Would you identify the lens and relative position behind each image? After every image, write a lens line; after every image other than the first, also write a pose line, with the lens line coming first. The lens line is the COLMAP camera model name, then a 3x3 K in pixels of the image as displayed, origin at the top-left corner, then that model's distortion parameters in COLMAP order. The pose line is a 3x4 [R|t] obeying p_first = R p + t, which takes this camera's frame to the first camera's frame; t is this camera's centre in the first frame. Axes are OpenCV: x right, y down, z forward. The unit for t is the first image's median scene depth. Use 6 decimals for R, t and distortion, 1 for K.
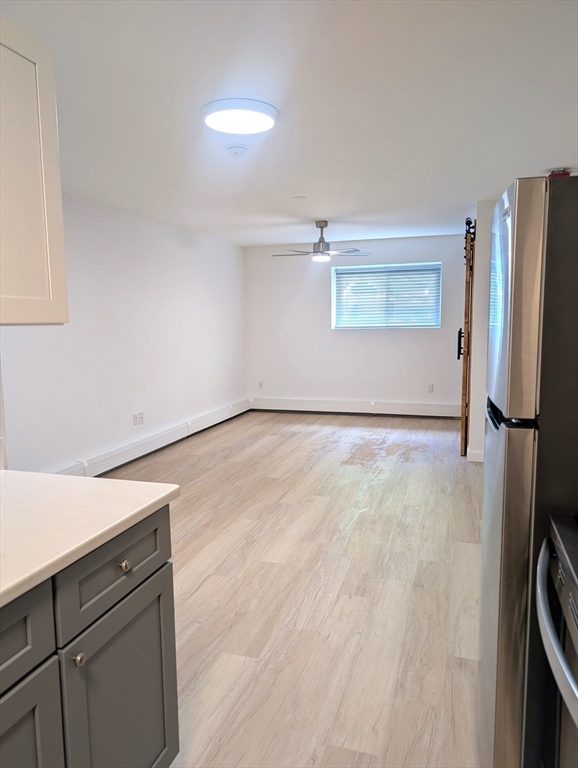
lens RADIAL K [[560.3, 0, 287.9], [0, 560.3, 384.2], [0, 0, 1]] dist [0.002062, -0.006984]
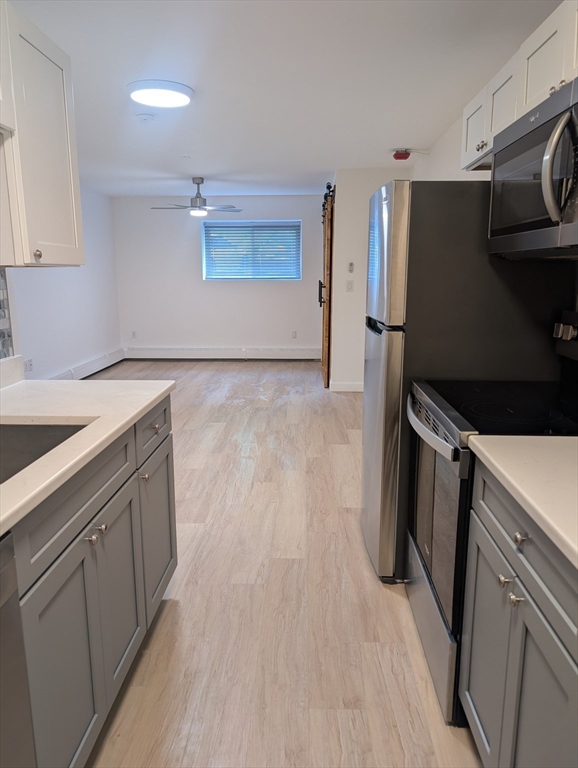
lens RADIAL K [[568.6, 0, 286.0], [0, 568.6, 386.4], [0, 0, 1]] dist [0.010149, -0.002305]
pose [[0.964494, -0.042808, 0.260613, -0.108900], [0.021664, 0.996275, 0.083469, 0.028776], [-0.263216, -0.074859, 0.961828, -0.175794]]
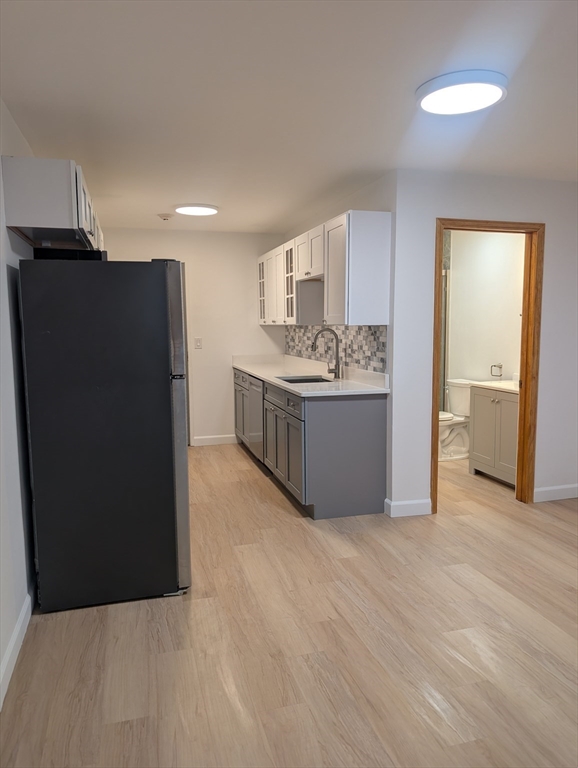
lens RADIAL K [[560.3, 0, 287.9], [0, 560.3, 384.2], [0, 0, 1]] dist [0.002062, -0.006984]
pose [[-0.838354, 0.080648, -0.539128, 0.417436], [-0.041574, 0.976656, 0.210746, -0.131102], [0.543539, 0.199093, -0.815431, 1.062848]]
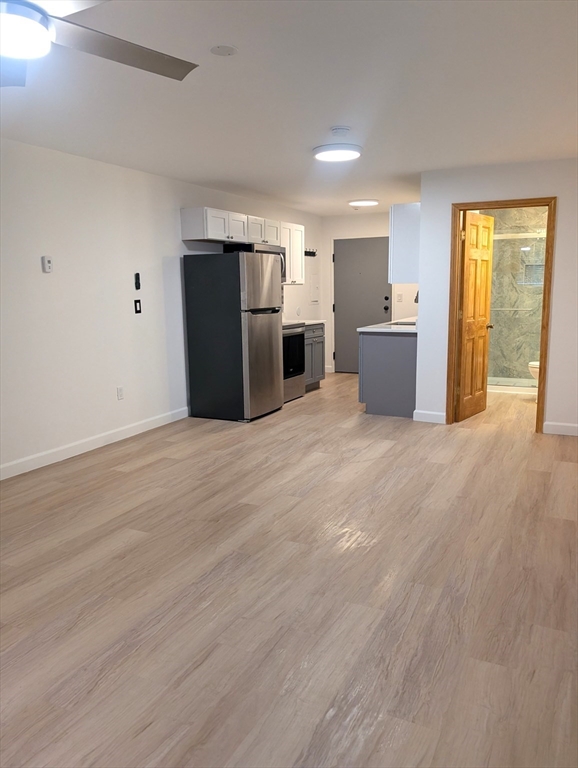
lens RADIAL K [[582.4, 0, 298.4], [0, 582.4, 384.8], [0, 0, 1]] dist [0.006823, -0.001057]
pose [[-0.988631, 0.002360, 0.150346, -0.141314], [0.044200, 0.960263, 0.275574, -0.196018], [-0.143721, 0.279086, -0.949450, 1.750581]]
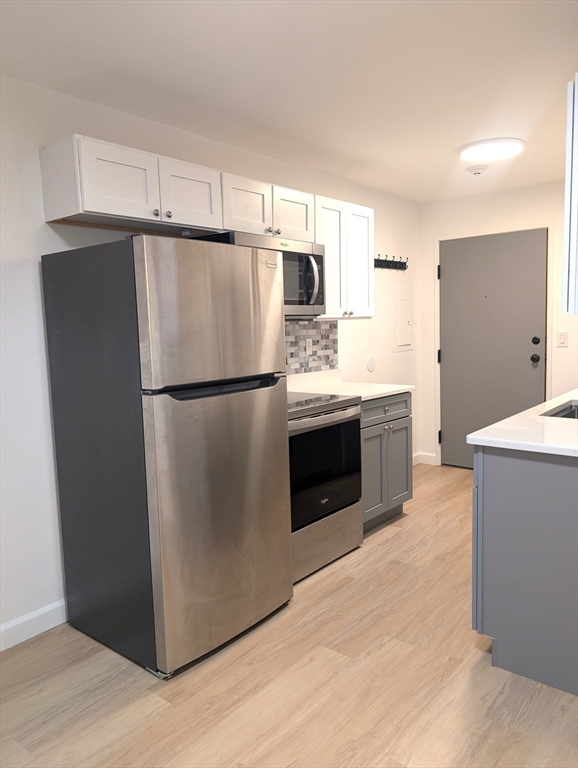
lens RADIAL K [[566.8, 0, 297.4], [0, 566.8, 383.0], [0, 0, 1]] dist [0.006720, 0.001196]
pose [[-0.929355, 0.000451, 0.369188, -0.117260], [0.083031, 0.974636, 0.207822, -0.096628], [-0.359730, 0.223794, -0.905820, 0.860989]]
